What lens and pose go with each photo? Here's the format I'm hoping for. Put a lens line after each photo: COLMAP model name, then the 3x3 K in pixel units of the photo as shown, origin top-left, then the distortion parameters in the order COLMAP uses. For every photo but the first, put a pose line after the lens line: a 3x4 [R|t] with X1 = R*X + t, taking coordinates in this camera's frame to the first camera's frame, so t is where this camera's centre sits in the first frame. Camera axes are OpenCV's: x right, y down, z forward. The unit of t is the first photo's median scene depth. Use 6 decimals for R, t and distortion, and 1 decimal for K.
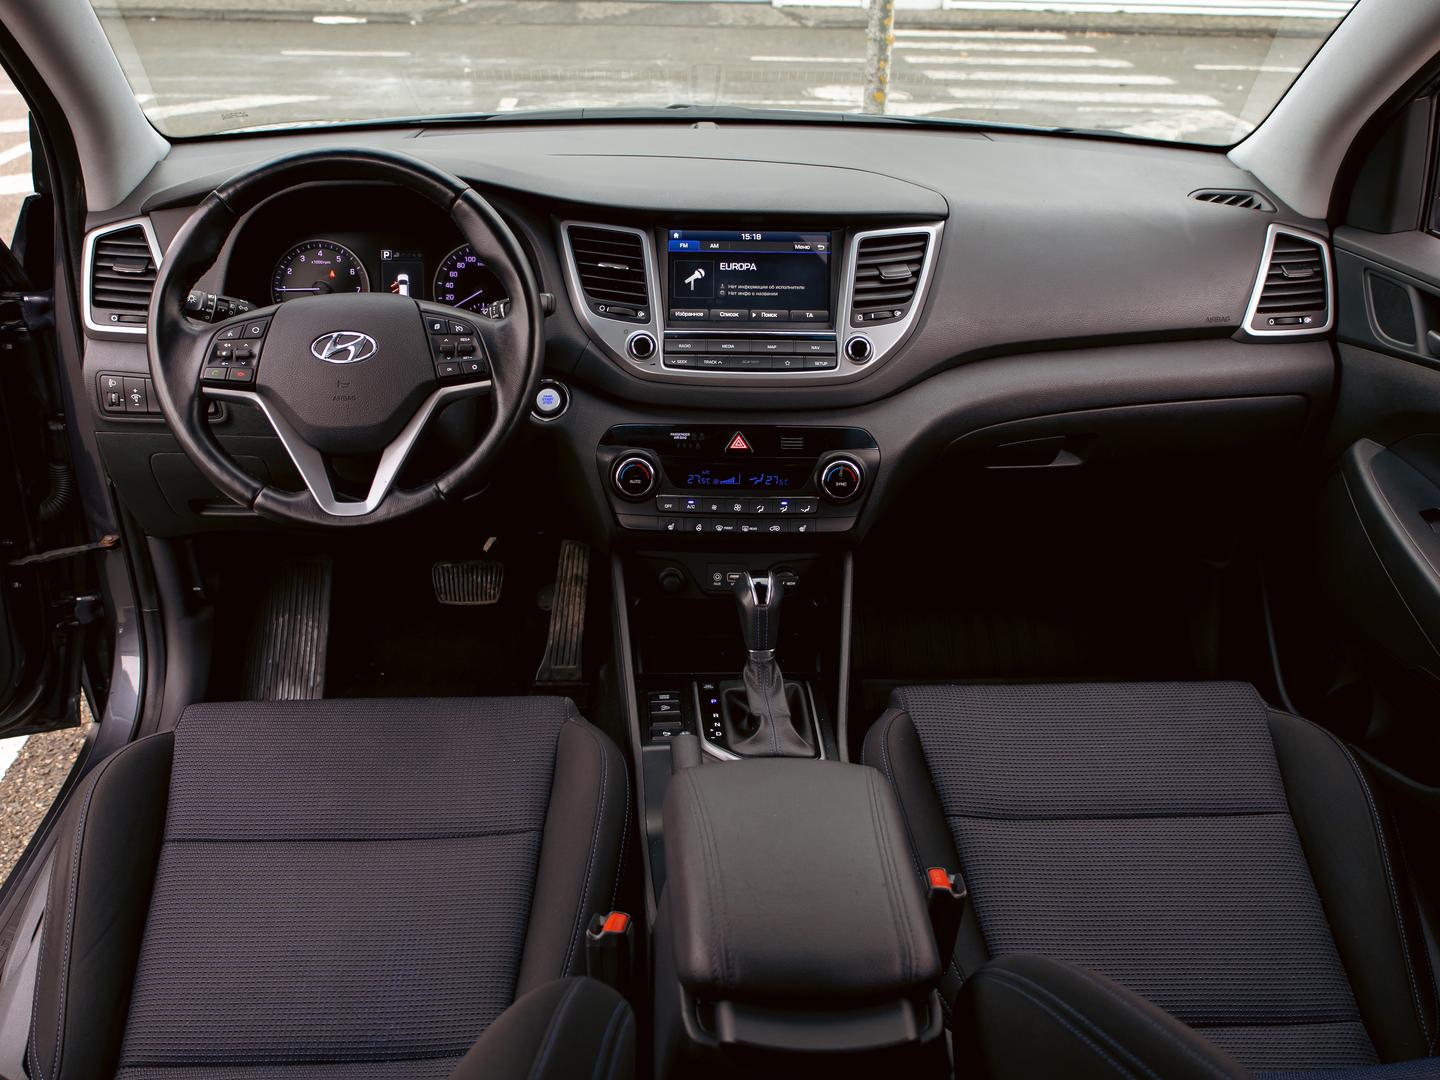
lens RADIAL K [[1332.9, 0, 720.0], [0, 1332.9, 540.0], [0, 0, 1]] dist [0.002565, 0.008059]
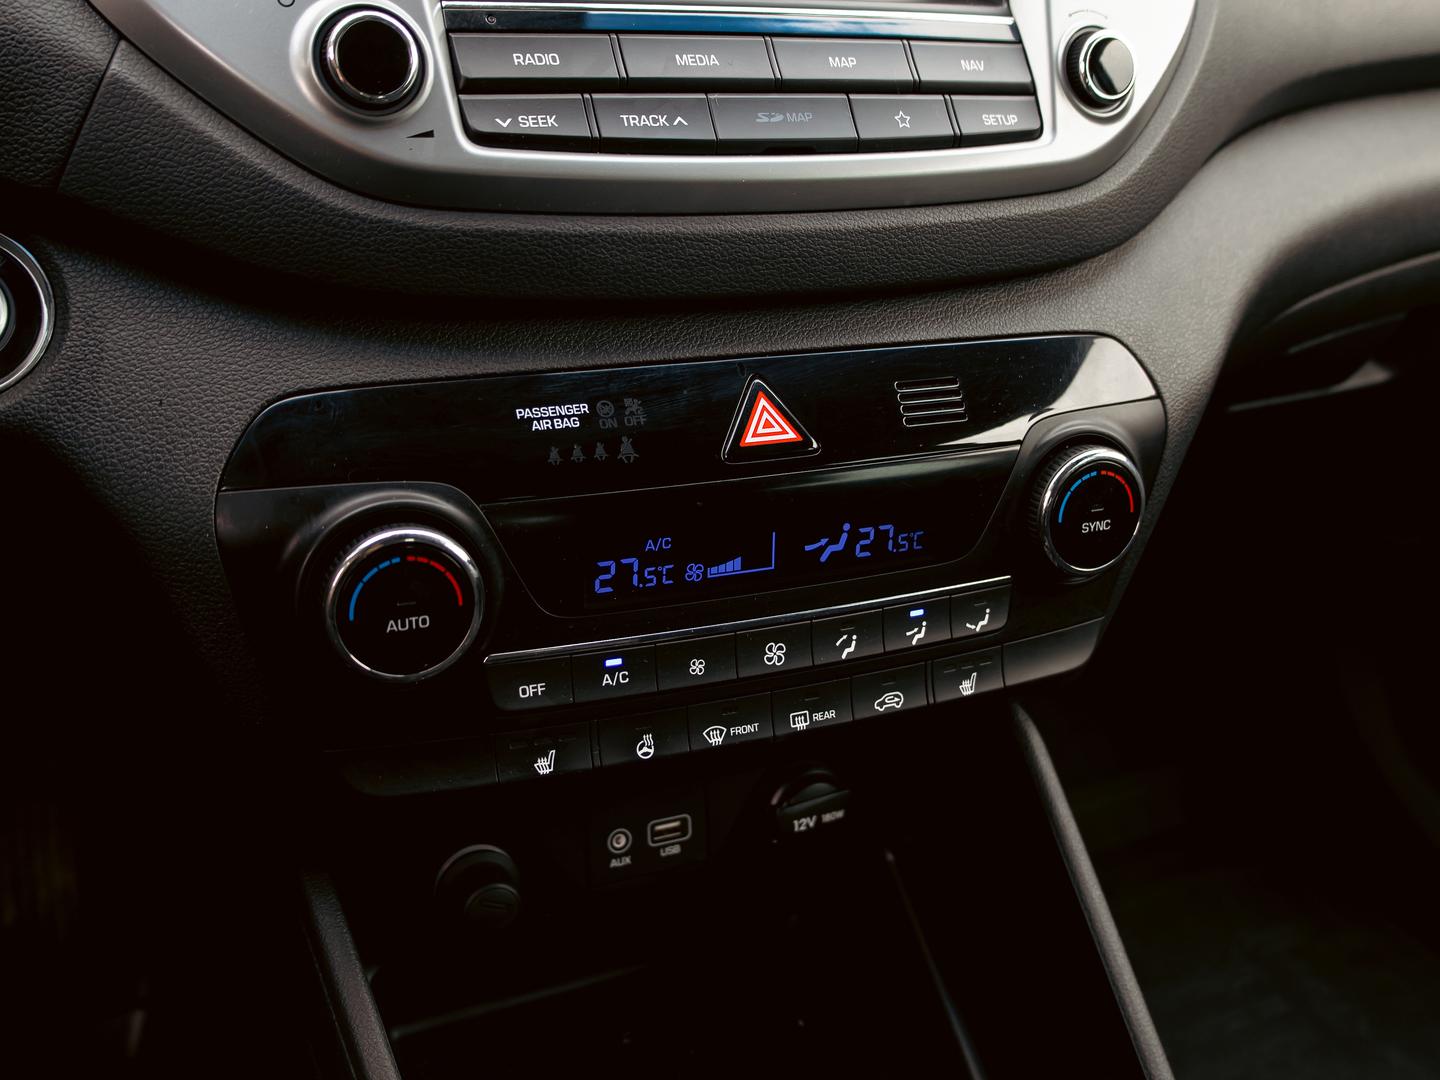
lens RADIAL K [[1455.8, 0, 723.0], [0, 1455.8, 513.8], [0, 0, 1]] dist [0.013250, 0.011315]
pose [[0.921126, -0.122079, 0.369626, -0.104571], [0.107183, 0.992387, 0.060658, -0.072586], [-0.374217, -0.016256, 0.927199, 0.721484]]
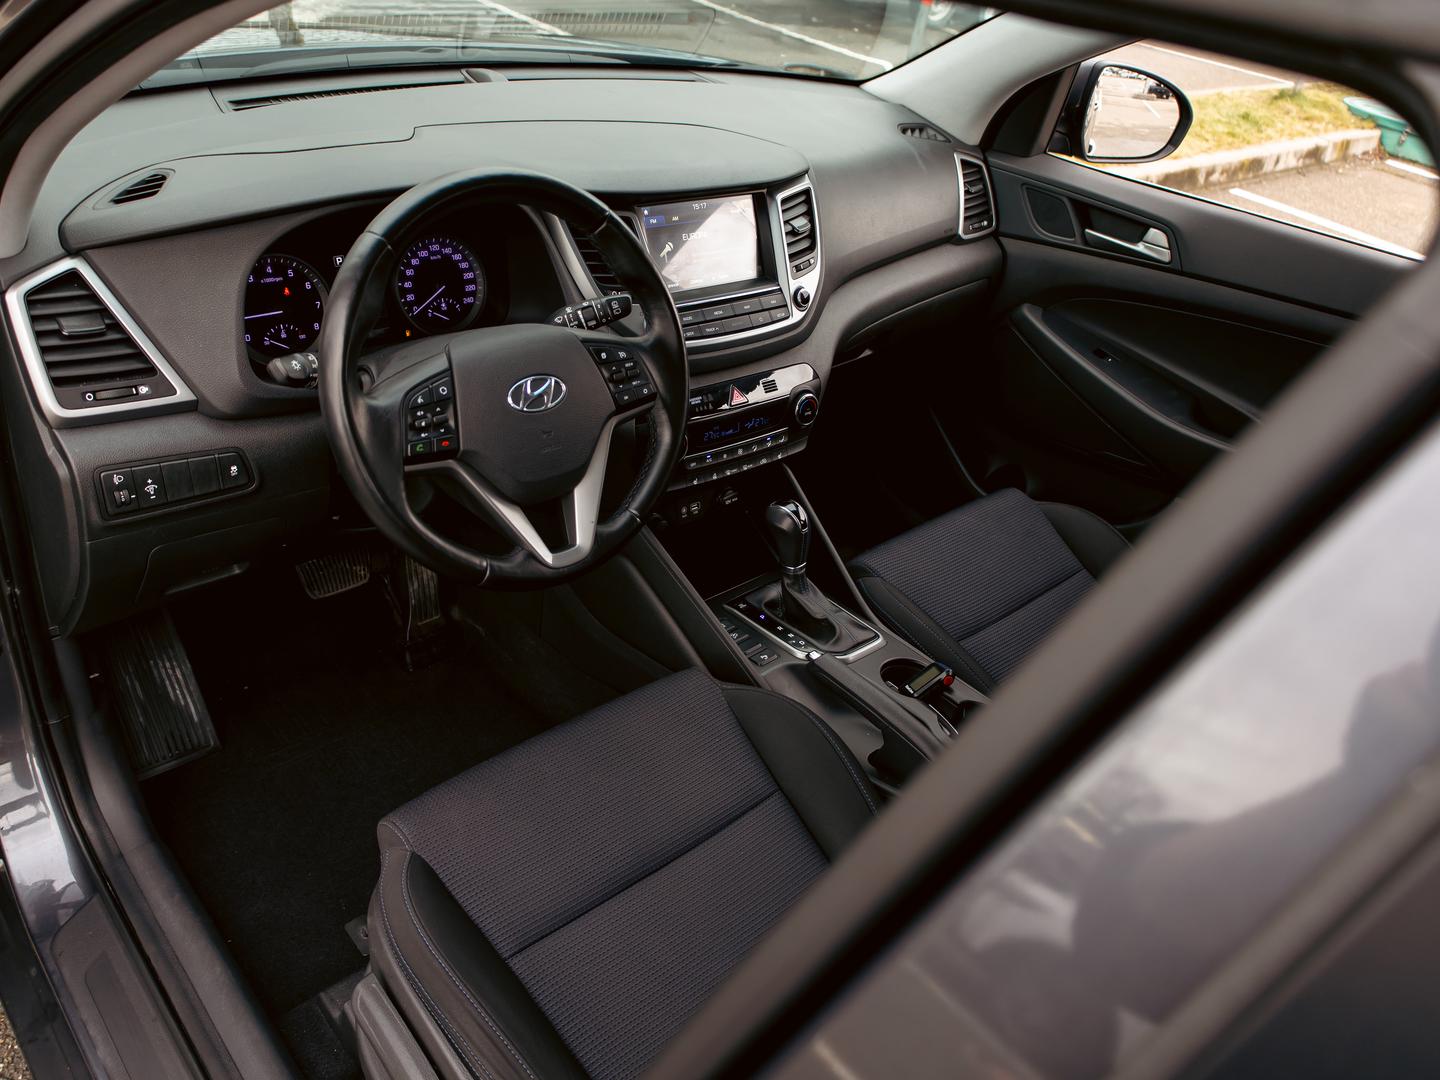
lens RADIAL K [[1094.9, 0, 720.0], [0, 1094.9, 540.0], [0, 0, 1]] dist [0.005974, 0.005669]
pose [[0.768973, -0.275874, 0.576692, -0.564378], [0.161307, 0.956637, 0.242539, -0.182959], [-0.618596, -0.093482, 0.780129, 0.265493]]
